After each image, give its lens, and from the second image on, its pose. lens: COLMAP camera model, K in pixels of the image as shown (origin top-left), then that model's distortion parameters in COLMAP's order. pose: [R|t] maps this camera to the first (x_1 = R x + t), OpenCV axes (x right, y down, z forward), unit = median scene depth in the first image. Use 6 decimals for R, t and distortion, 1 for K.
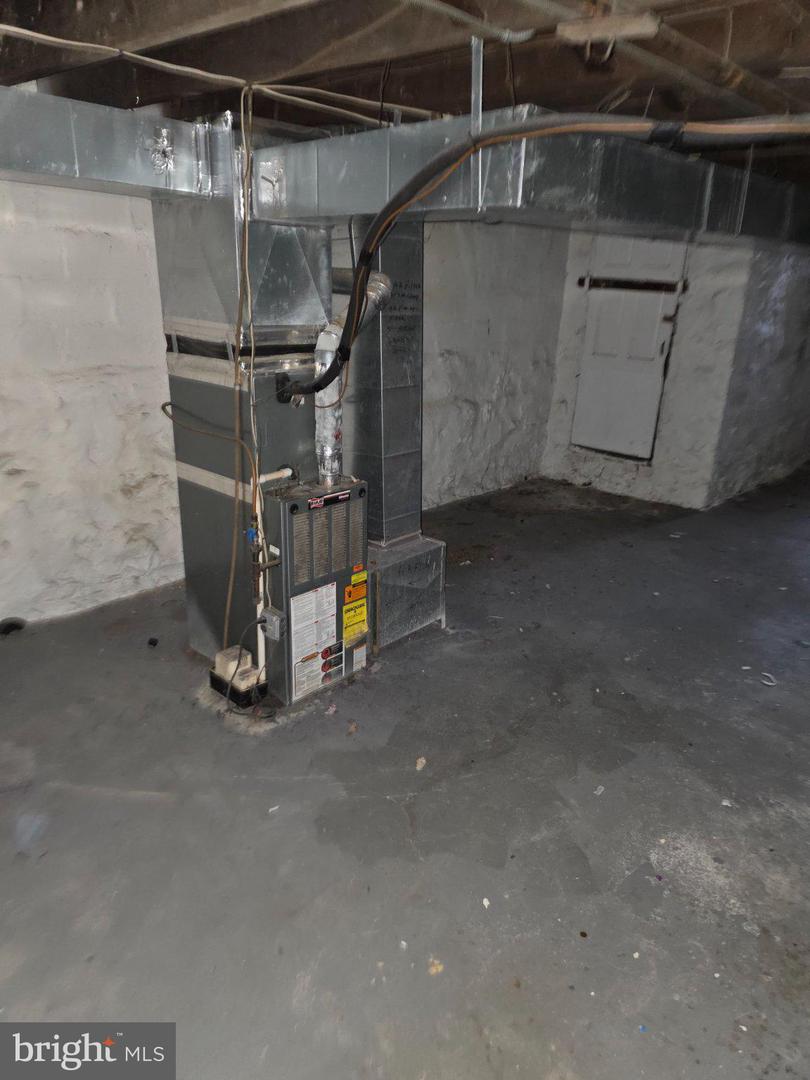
lens RADIAL K [[728.8, 0, 406.4], [0, 728.8, 537.5], [0, 0, 1]] dist [0.058270, -0.055257]
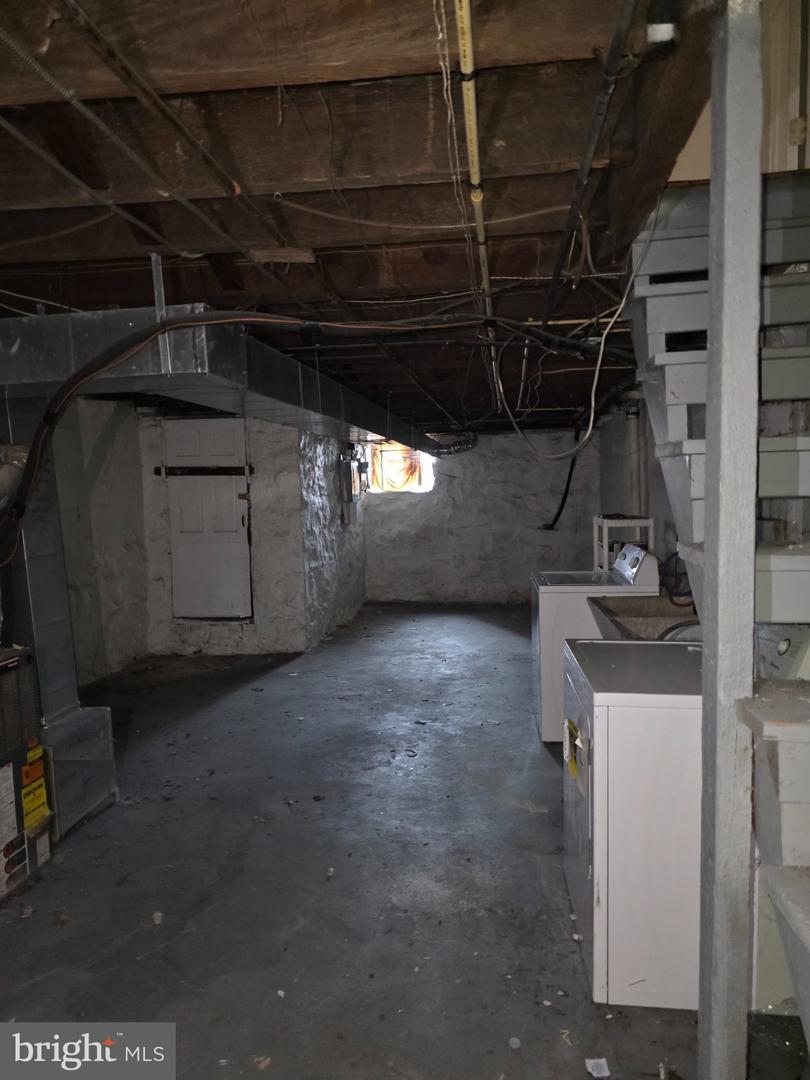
lens RADIAL K [[722.4, 0, 408.7], [0, 722.4, 545.8], [0, 0, 1]] dist [0.096305, -0.111443]
pose [[0.810450, -0.107137, 0.575928, -0.155661], [0.251340, 0.951641, -0.176659, 0.071791], [-0.529150, 0.287926, 0.798185, -0.055548]]
